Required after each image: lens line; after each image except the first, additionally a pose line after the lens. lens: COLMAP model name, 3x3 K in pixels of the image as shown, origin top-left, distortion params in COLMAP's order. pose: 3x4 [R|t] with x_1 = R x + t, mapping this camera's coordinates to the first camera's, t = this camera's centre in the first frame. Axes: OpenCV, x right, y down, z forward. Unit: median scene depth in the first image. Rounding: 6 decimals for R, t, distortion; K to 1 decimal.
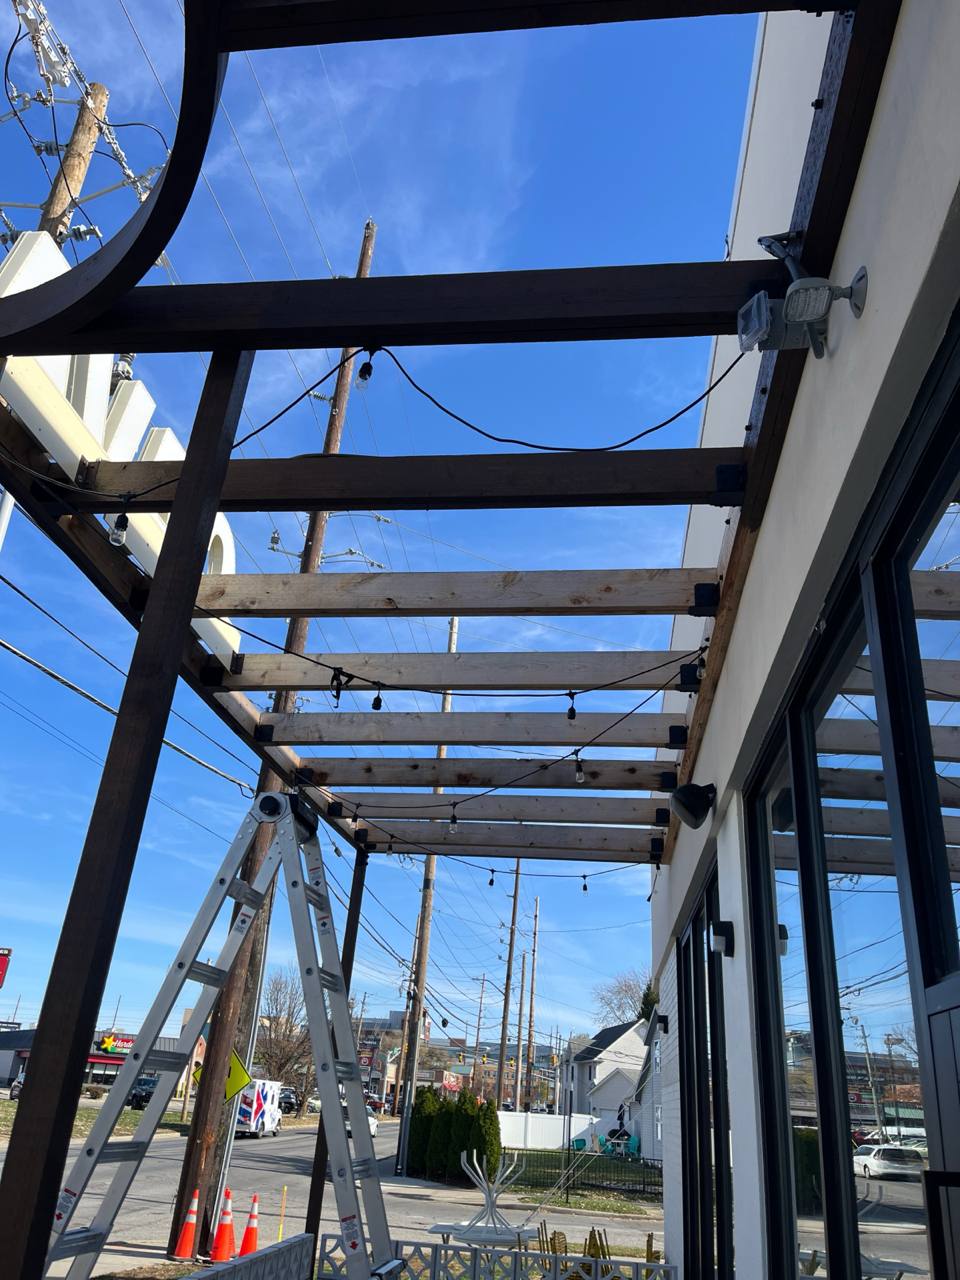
lens RADIAL K [[963.4, 0, 481.4], [0, 963.4, 628.9], [0, 0, 1]] dist [0.015510, -0.016005]
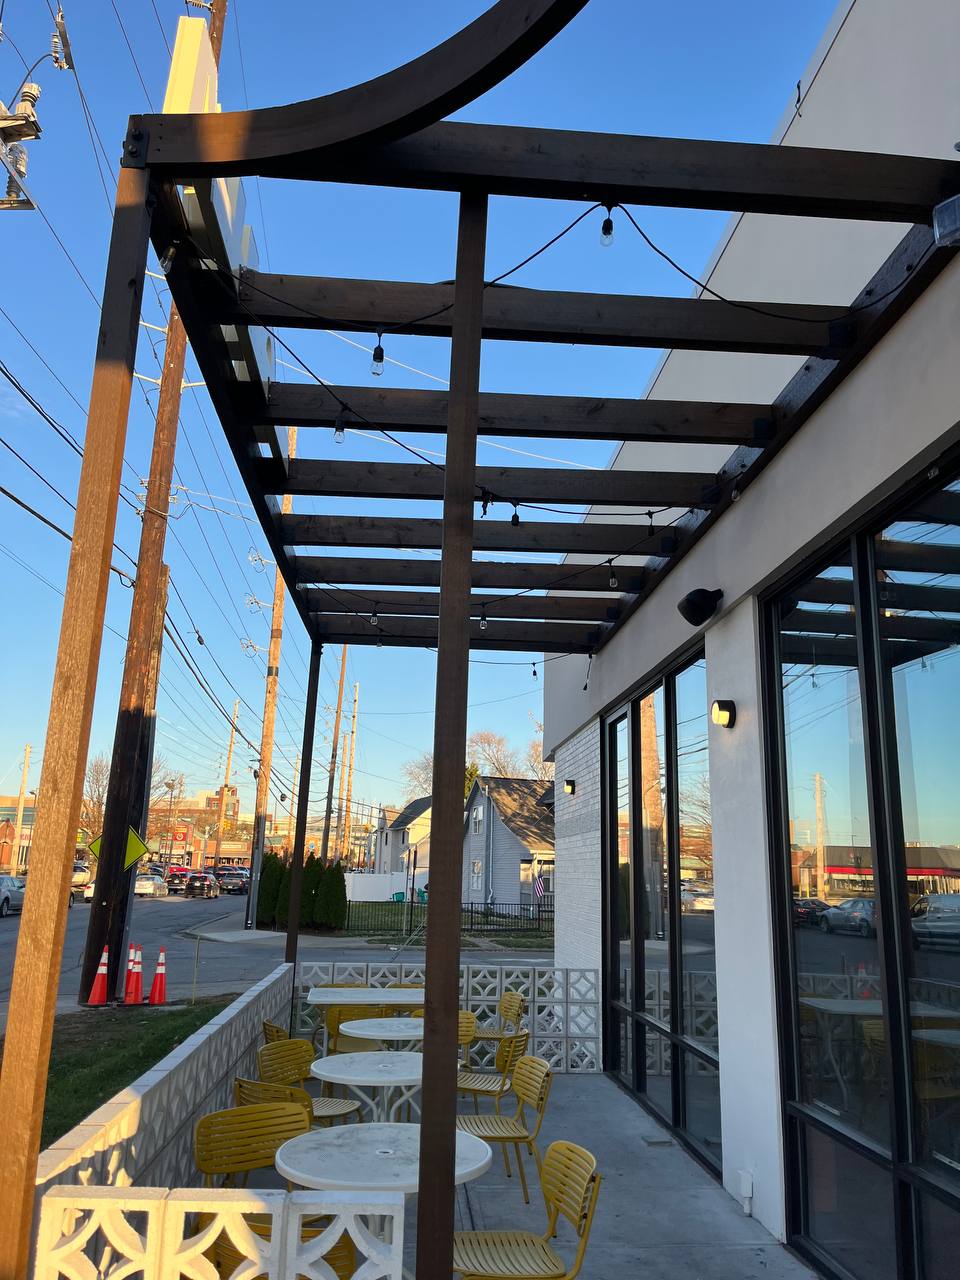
lens RADIAL K [[963.4, 0, 480.3], [0, 963.4, 639.3], [0, 0, 1]] dist [0.015510, -0.016005]
pose [[0.981665, 0.006182, 0.190515, -0.255392], [-0.048843, 0.974263, 0.220061, -0.022800], [-0.184252, -0.225331, 0.956701, -0.078657]]
